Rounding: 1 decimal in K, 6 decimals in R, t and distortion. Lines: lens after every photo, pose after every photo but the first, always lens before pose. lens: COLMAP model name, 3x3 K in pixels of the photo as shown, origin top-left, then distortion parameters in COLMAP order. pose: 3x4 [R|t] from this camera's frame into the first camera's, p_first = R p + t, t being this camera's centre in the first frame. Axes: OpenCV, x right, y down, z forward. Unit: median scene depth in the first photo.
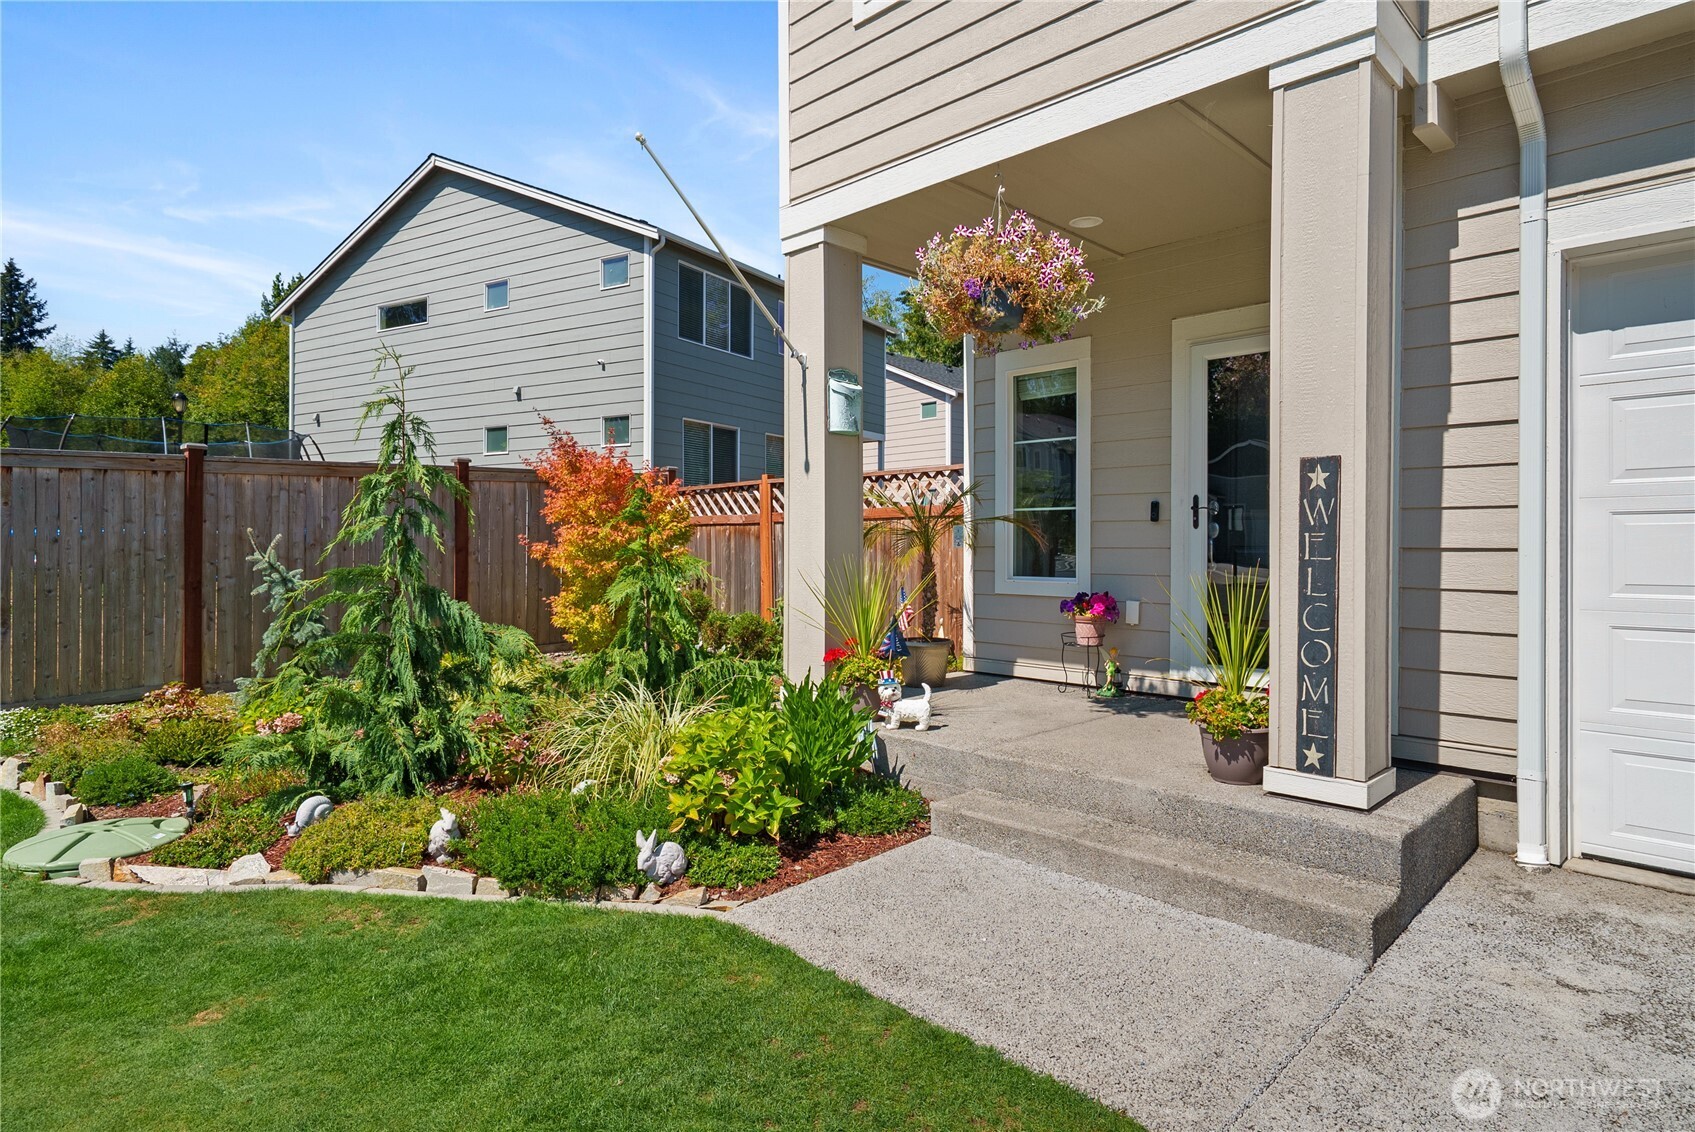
lens RADIAL K [[940.1, 0, 843.8], [0, 940.1, 555.2], [0, 0, 1]] dist [0.005797, 0.002704]
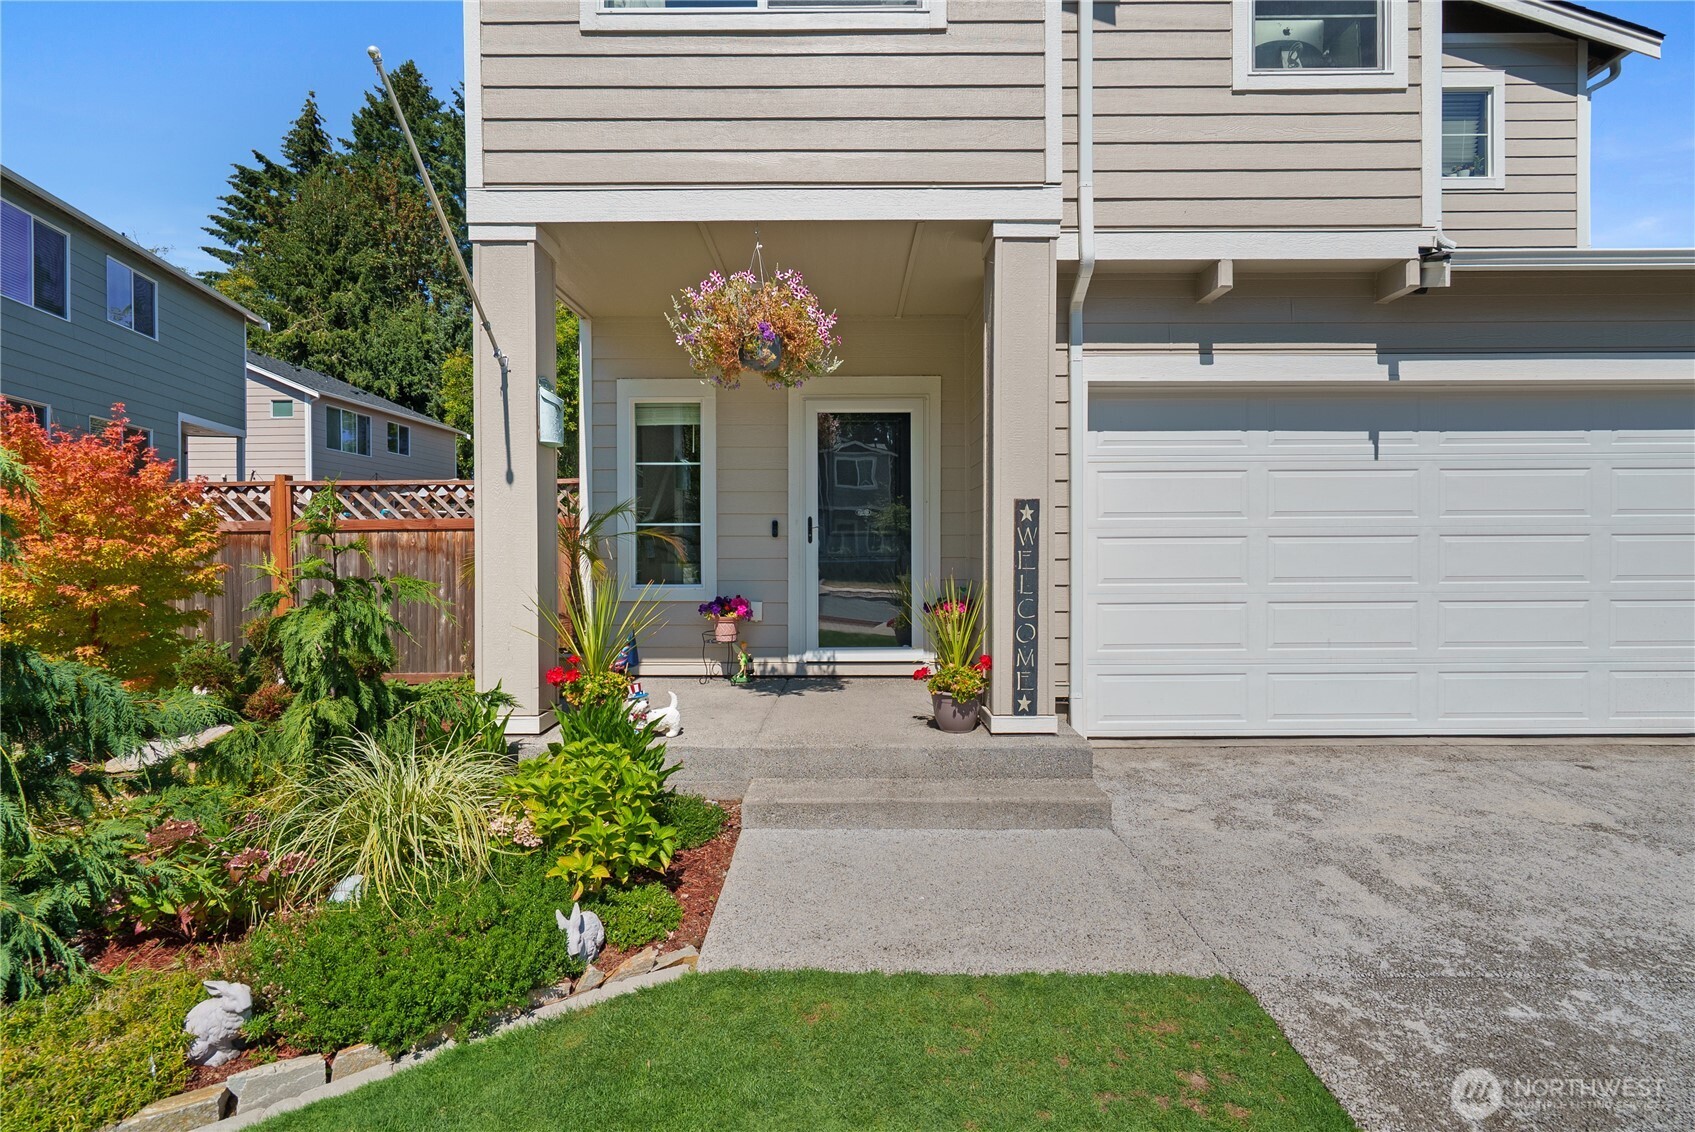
lens RADIAL K [[778.9, 0, 844.9], [0, 778.9, 559.9], [0, 0, 1]] dist [-0.005974, 0.003414]
pose [[0.702027, -0.016133, 0.711967, -0.496971], [0.011464, 0.999870, 0.011353, -0.023812], [-0.712058, 0.000192, 0.702121, 0.311482]]
